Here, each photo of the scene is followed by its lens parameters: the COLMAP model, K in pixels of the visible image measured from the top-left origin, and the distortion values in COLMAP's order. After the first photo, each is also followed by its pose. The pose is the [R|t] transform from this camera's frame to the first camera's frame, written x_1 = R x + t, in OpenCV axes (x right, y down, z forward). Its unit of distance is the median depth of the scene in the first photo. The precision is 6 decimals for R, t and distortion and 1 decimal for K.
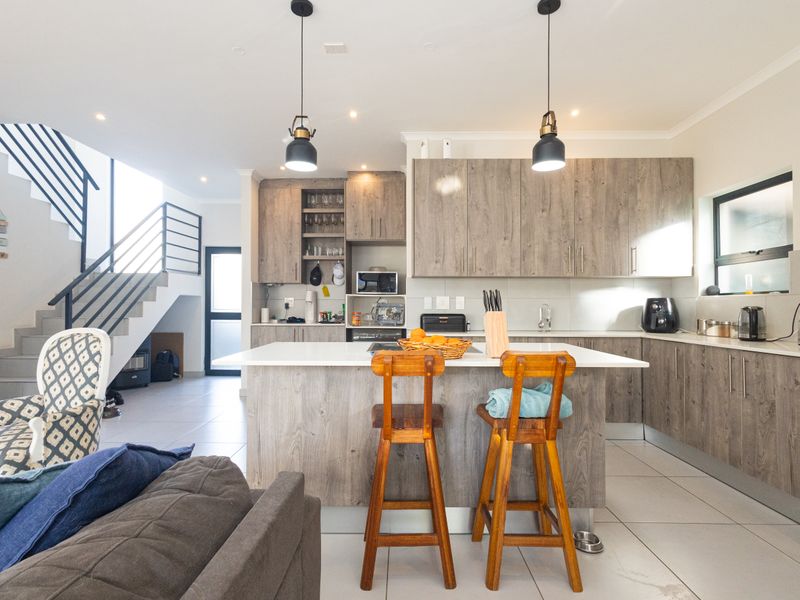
lens RADIAL K [[417.5, 0, 400.0], [0, 417.5, 300.0], [0, 0, 1]] dist [-0.002139, -0.000402]
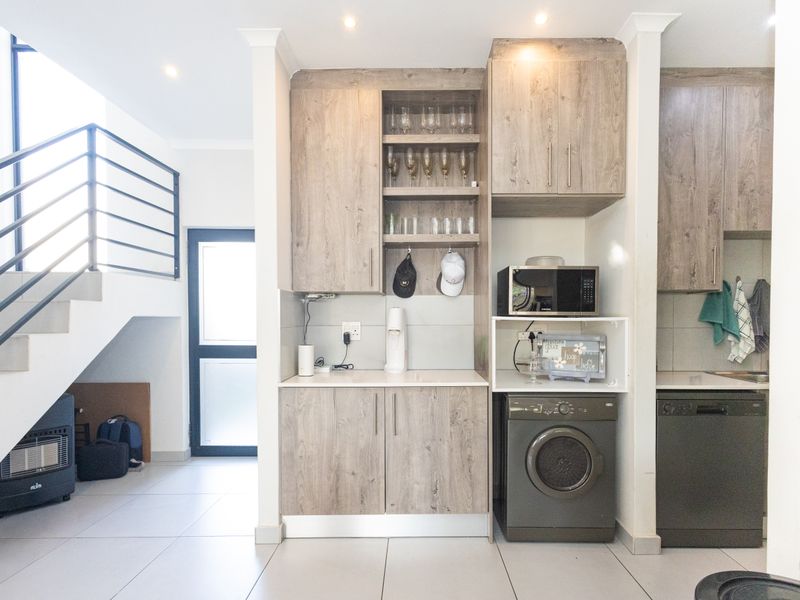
lens RADIAL K [[422.3, 0, 416.4], [0, 422.3, 323.7], [0, 0, 1]] dist [-0.001280, 0.000037]
pose [[0.999882, -0.003467, 0.014980, -0.205075], [0.003077, 0.999658, 0.025958, -0.016737], [-0.015065, -0.025909, 0.999551, 0.518926]]
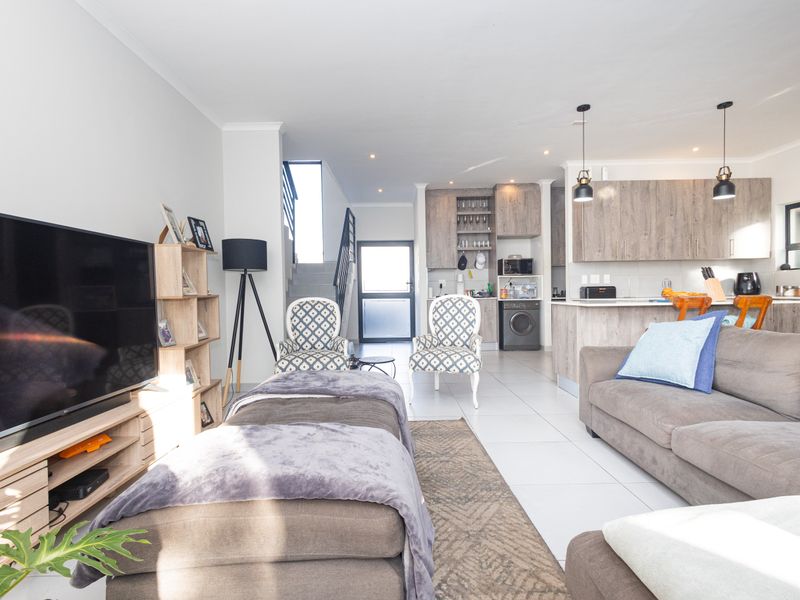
lens RADIAL K [[415.0, 0, 397.1], [0, 415.0, 296.7], [0, 0, 1]] dist [0.000178, -0.000248]
pose [[0.999574, -0.021277, 0.019969, -0.456014], [0.020716, 0.999396, 0.027919, 0.009661], [-0.020551, -0.027493, 0.999411, -0.316747]]
